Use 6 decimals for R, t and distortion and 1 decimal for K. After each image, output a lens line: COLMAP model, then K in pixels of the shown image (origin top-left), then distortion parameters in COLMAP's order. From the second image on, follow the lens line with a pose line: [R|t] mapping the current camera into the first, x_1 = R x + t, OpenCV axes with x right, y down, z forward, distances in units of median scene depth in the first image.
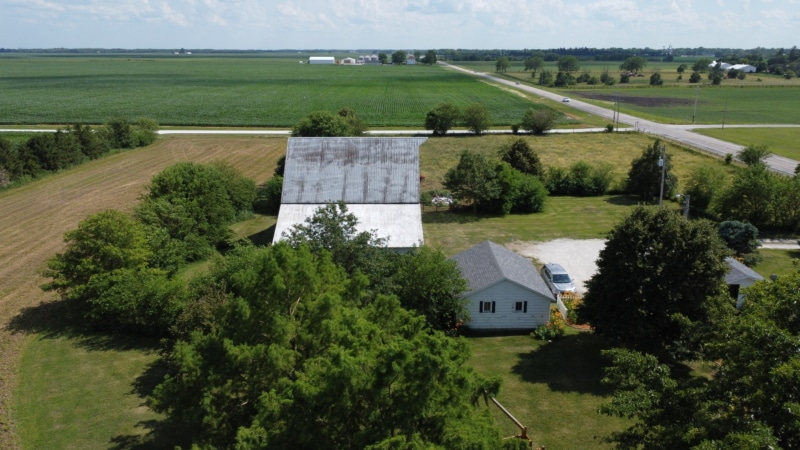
lens RADIAL K [[598.5, 0, 400.0], [0, 598.5, 225.0], [0, 0, 1]] dist [0.006345, -0.003714]
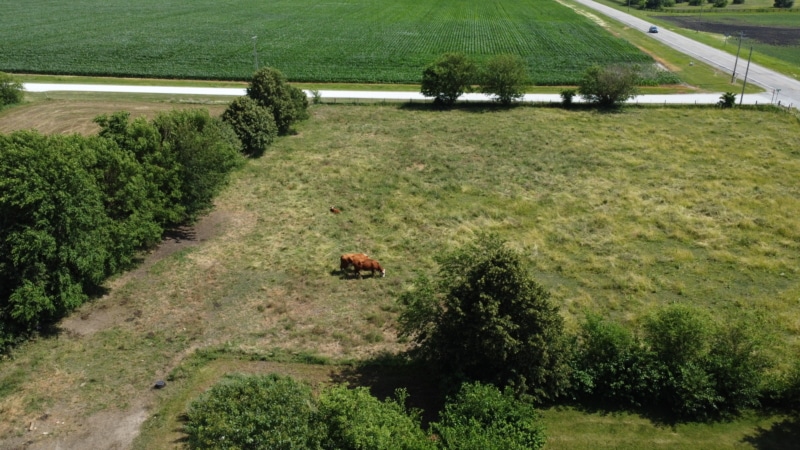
lens RADIAL K [[598.5, 0, 400.0], [0, 598.5, 225.0], [0, 0, 1]] dist [0.006345, -0.003714]
pose [[0.992314, 0.050701, -0.112882, 0.096605], [-0.035165, 0.990140, 0.135597, -0.106981], [0.118644, -0.130585, 0.984313, 0.351326]]
